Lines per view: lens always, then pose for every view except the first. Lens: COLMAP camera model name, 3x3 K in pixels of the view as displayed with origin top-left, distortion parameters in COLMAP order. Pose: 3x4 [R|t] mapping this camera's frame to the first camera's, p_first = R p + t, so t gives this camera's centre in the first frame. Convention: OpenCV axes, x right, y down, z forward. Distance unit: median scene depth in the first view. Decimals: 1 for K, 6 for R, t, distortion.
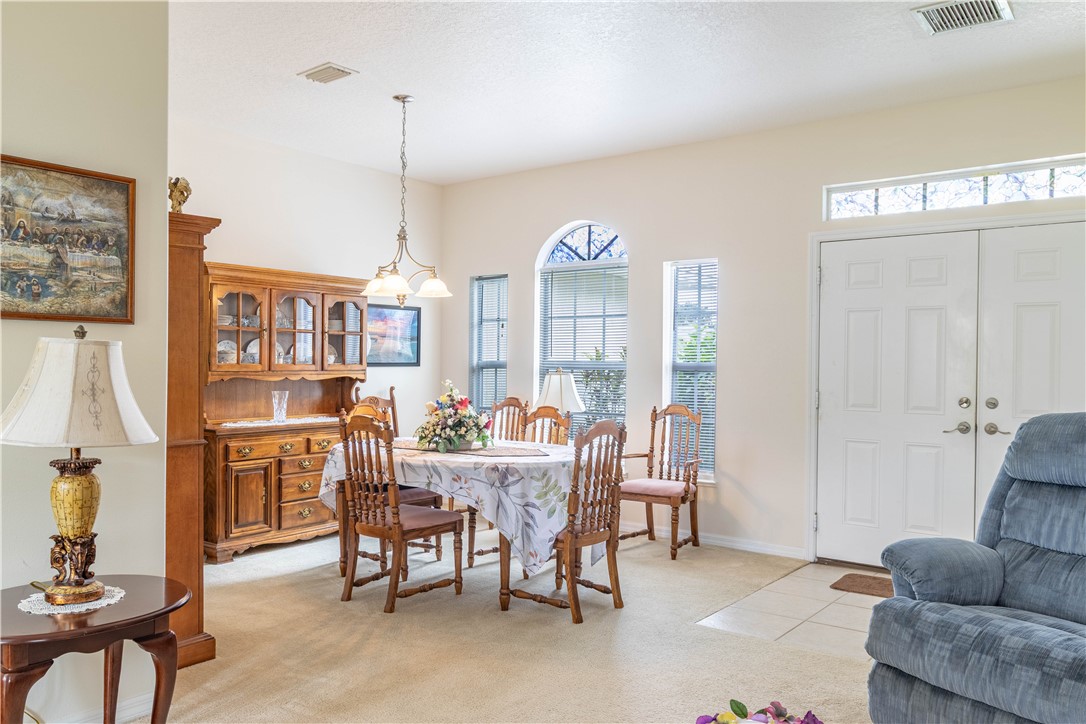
lens RADIAL K [[832.7, 0, 553.7], [0, 832.7, 367.5], [0, 0, 1]] dist [0.007184, -0.007295]
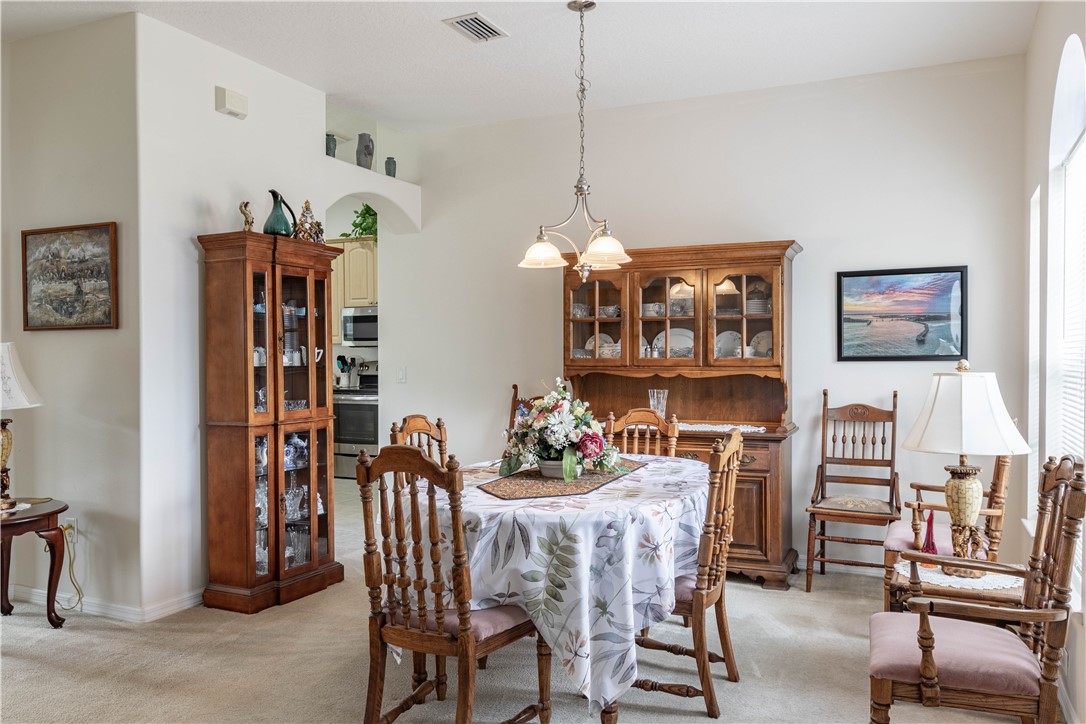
lens RADIAL K [[832.7, 0, 553.7], [0, 832.7, 367.5], [0, 0, 1]] dist [0.007184, -0.007295]
pose [[0.198016, 0.007184, -0.980172, 0.996368], [-0.003123, 0.999973, 0.006698, -0.000162], [0.980194, 0.001734, 0.198033, 1.468650]]
